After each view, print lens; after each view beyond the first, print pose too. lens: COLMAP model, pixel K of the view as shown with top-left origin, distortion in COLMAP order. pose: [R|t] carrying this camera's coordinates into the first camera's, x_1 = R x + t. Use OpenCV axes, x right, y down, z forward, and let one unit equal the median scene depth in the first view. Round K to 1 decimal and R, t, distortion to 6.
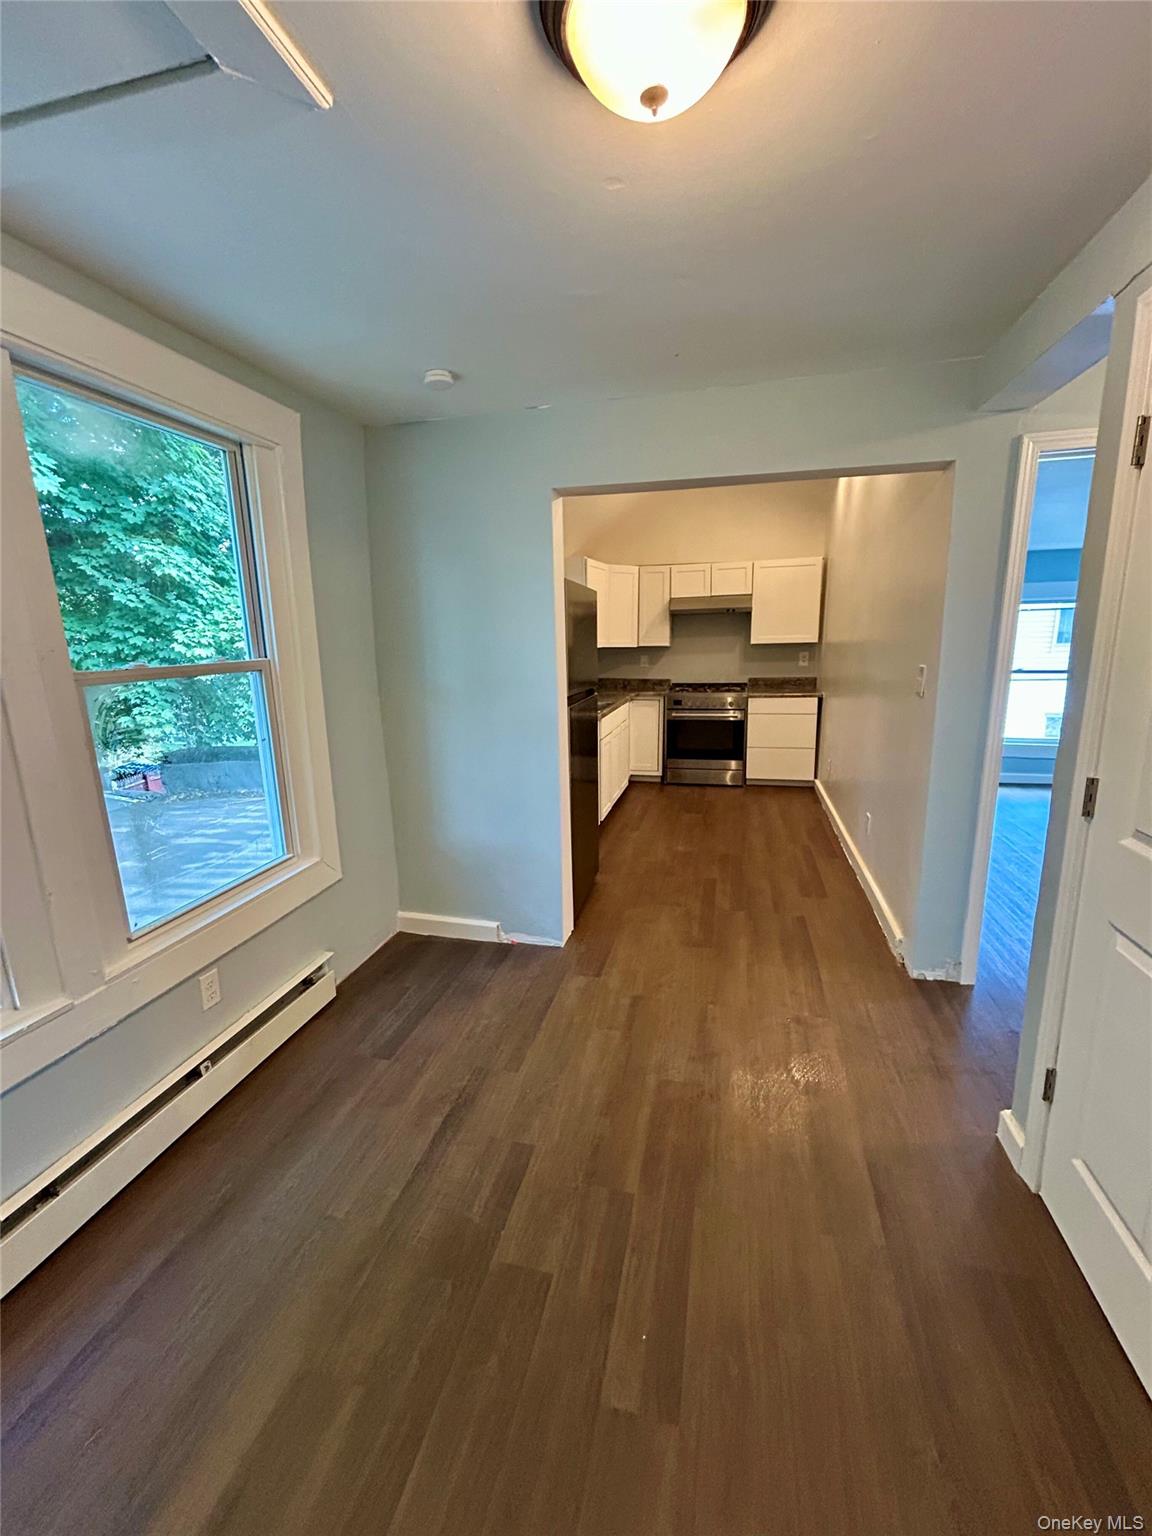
lens RADIAL K [[624.3, 0, 581.0], [0, 624.3, 768.5], [0, 0, 1]] dist [-0.002099, 0.002131]
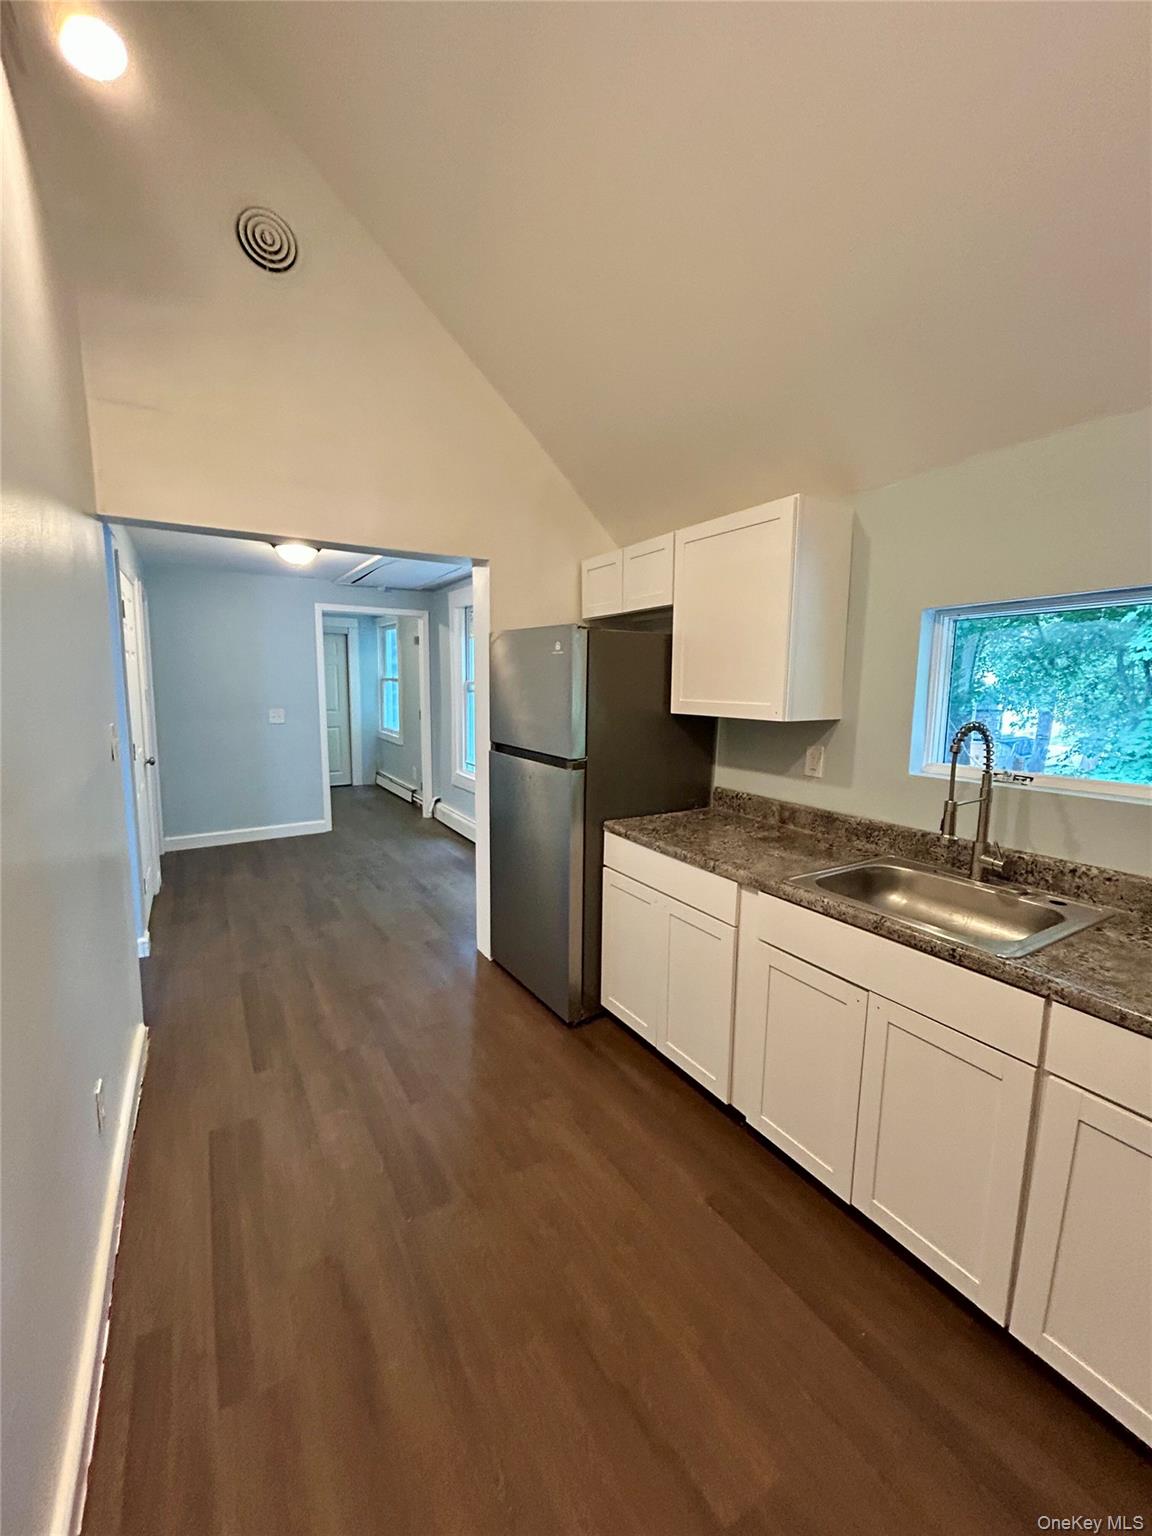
lens RADIAL K [[624.3, 0, 581.0], [0, 624.3, 768.5], [0, 0, 1]] dist [-0.002099, 0.002131]
pose [[-0.703632, 0.116156, -0.701006, 0.605116], [-0.138922, 0.945022, 0.296032, -0.398732], [0.696852, 0.305683, -0.648811, 1.765171]]
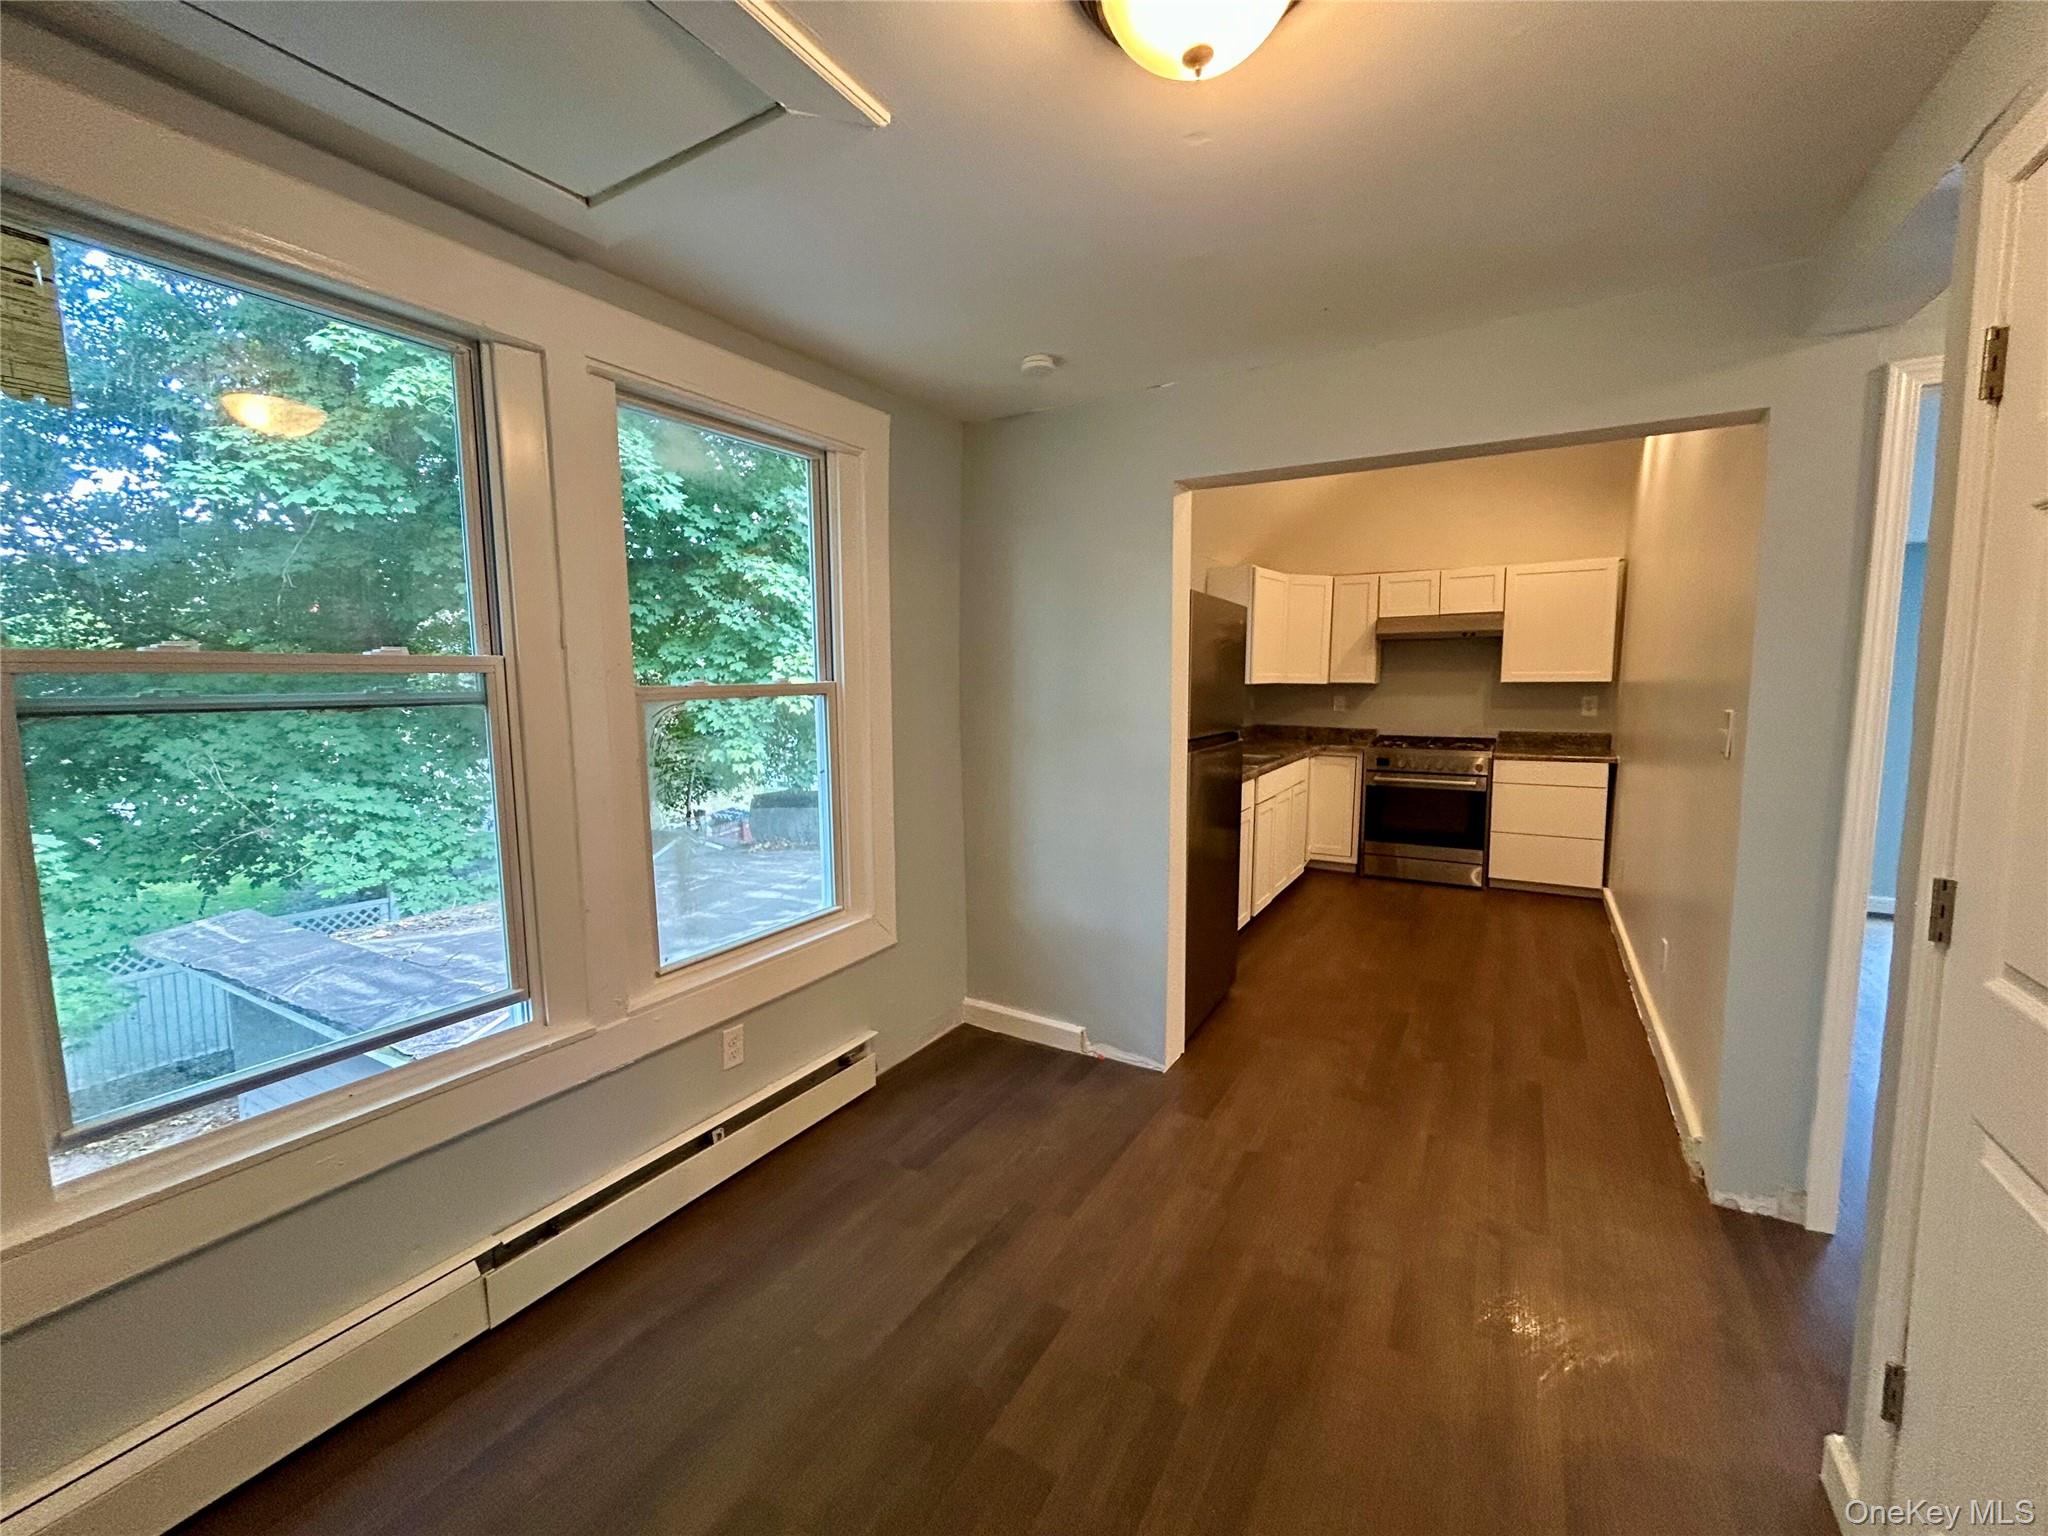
lens RADIAL K [[832.4, 0, 1025.1], [0, 832.4, 764.3], [0, 0, 1]] dist [-0.002099, 0.002131]
pose [[0.956755, 0.045818, -0.287264, 0.078836], [-0.073604, 0.993513, -0.086681, 0.018520], [0.281429, 0.104077, 0.953921, -0.032692]]
